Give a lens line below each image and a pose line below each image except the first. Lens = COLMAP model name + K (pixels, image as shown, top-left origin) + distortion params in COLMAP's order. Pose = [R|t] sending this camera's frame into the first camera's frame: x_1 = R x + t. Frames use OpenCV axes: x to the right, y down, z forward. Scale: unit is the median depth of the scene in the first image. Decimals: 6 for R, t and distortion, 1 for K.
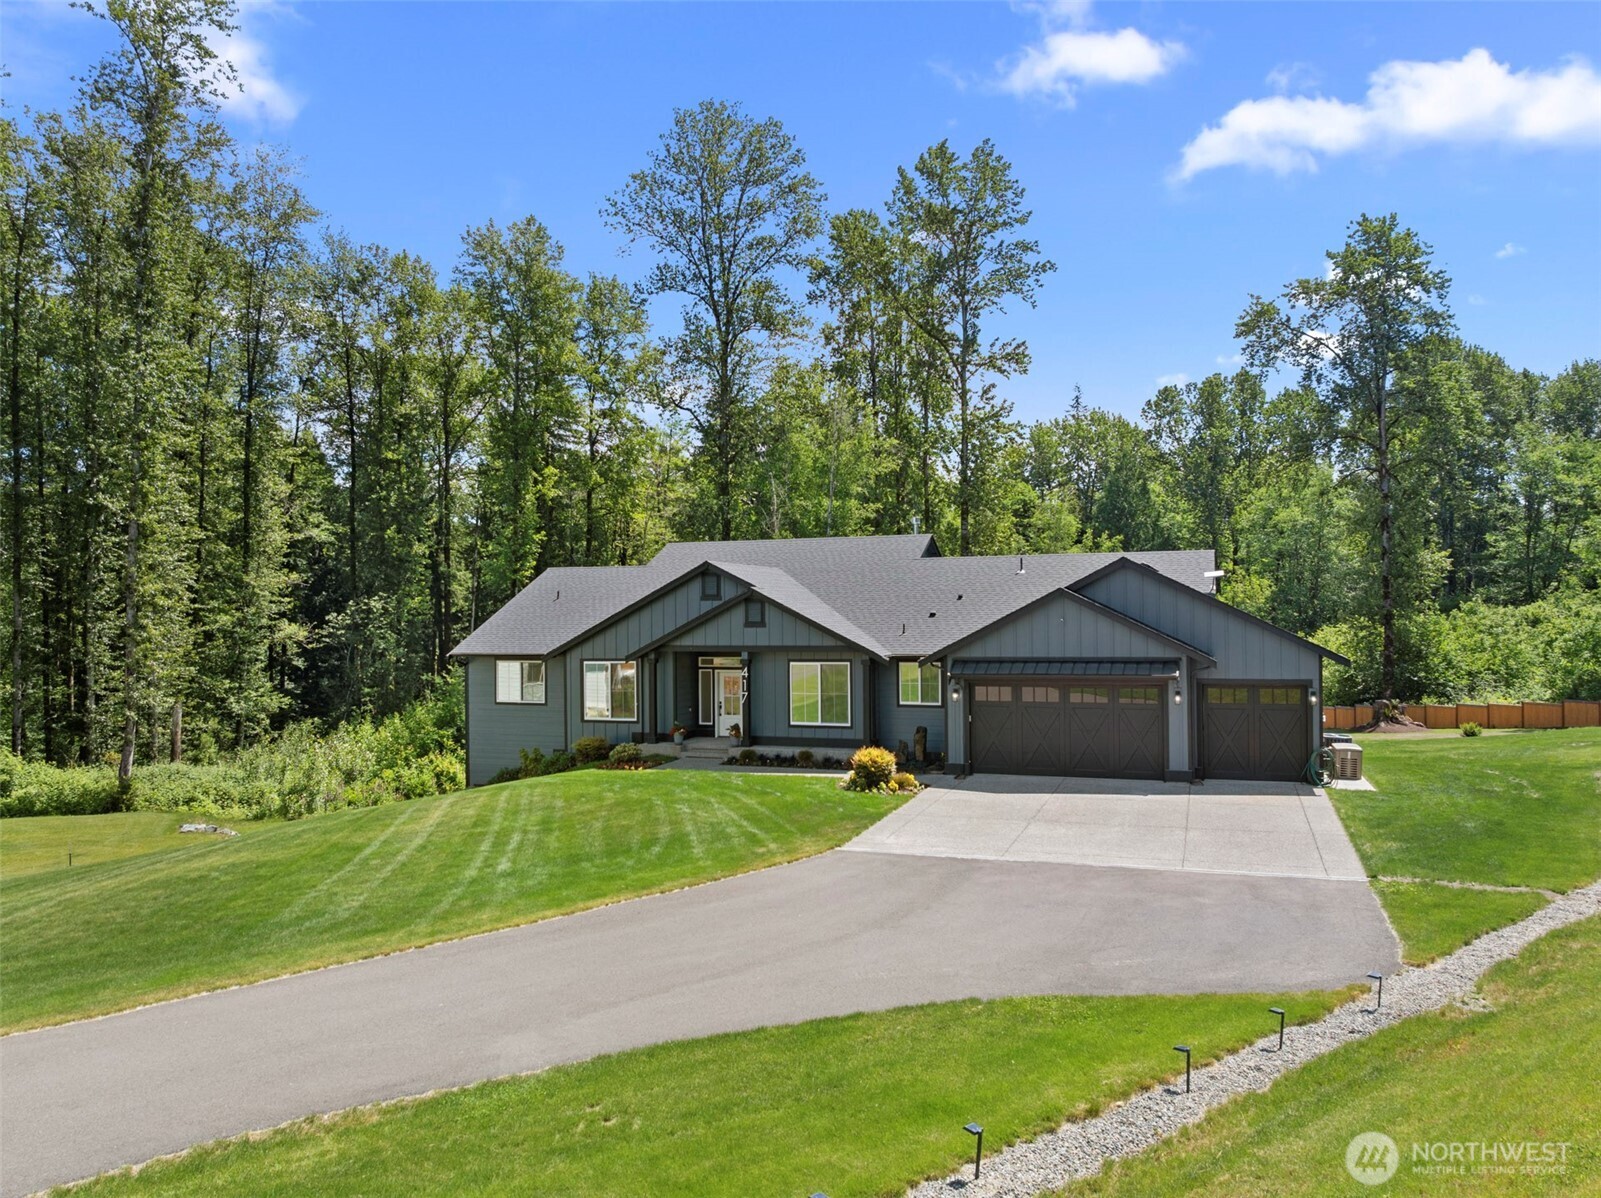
lens RADIAL K [[1151.7, 0, 800.5], [0, 1151.7, 599.0], [0, 0, 1]] dist [-0.026176, 0.010906]
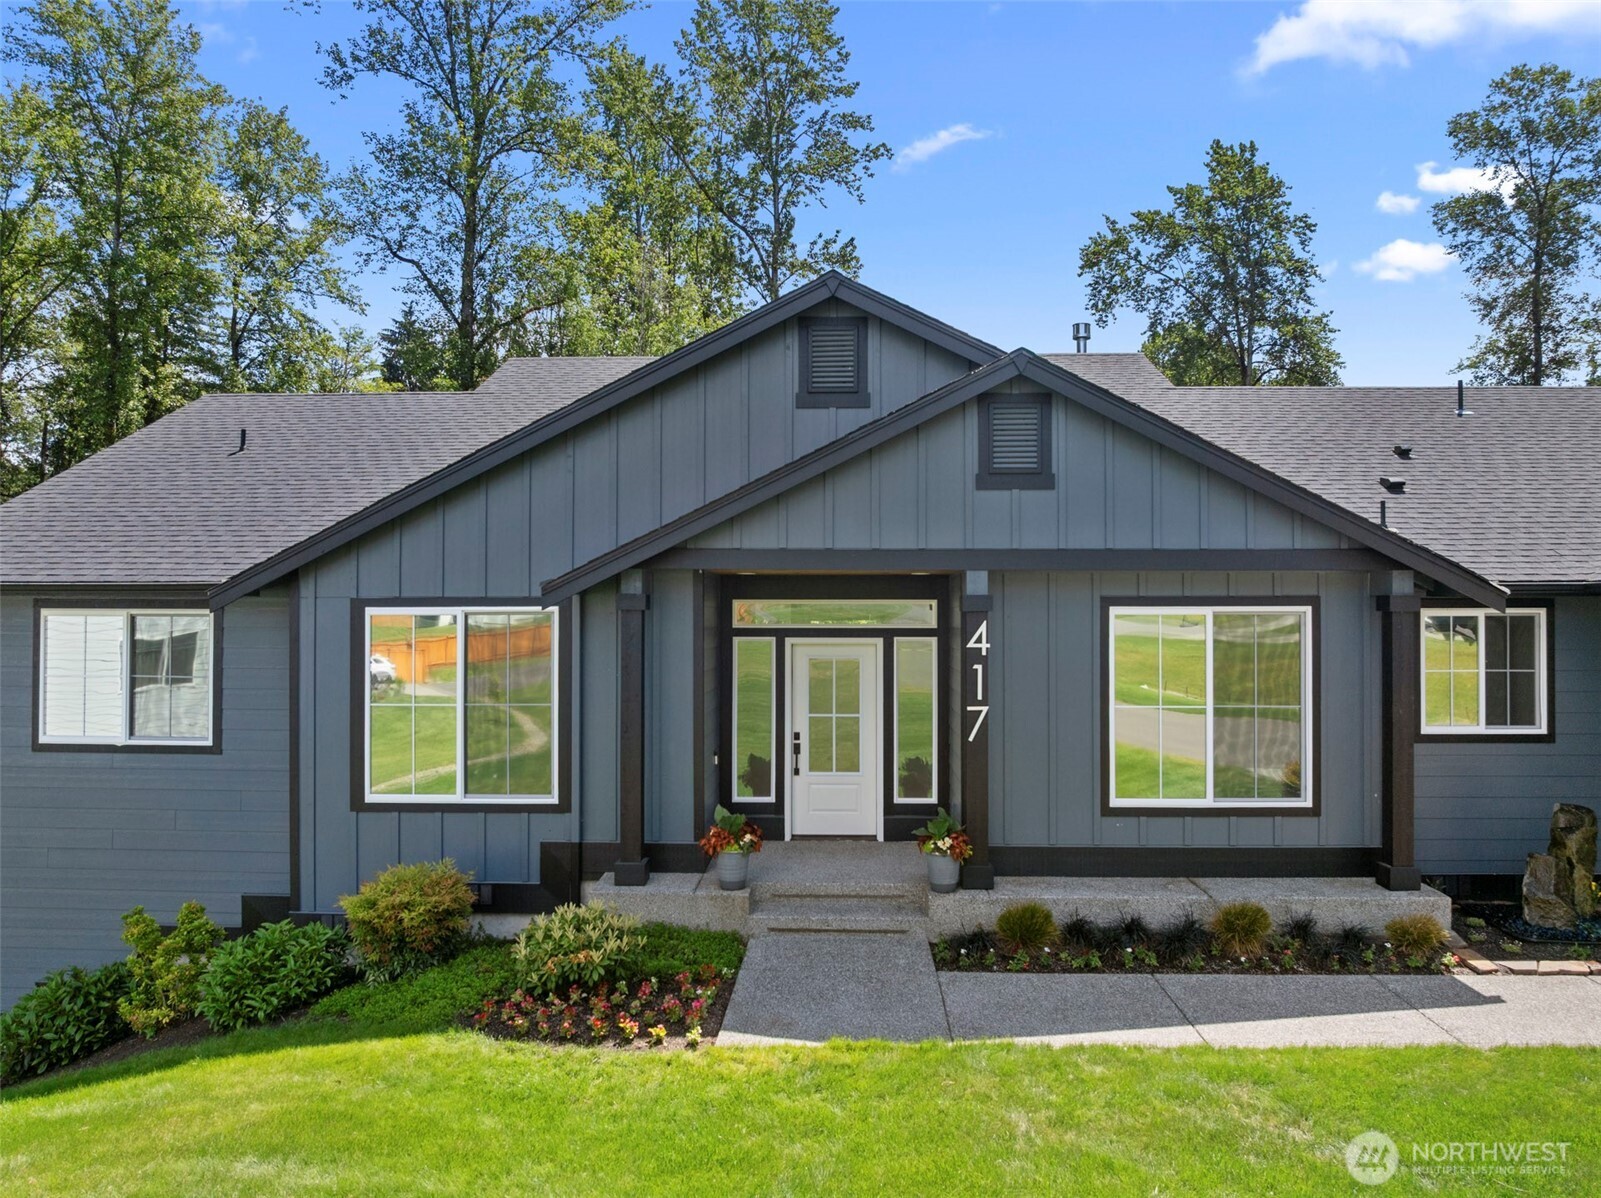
lens RADIAL K [[1151.7, 0, 800.5], [0, 1151.7, 599.0], [0, 0, 1]] dist [-0.026176, 0.010906]
pose [[0.954432, 0.013826, 0.298108, -0.165967], [-0.013215, 0.999904, -0.004068, 0.050630], [-0.298135, -0.000057, 0.954524, 0.665954]]
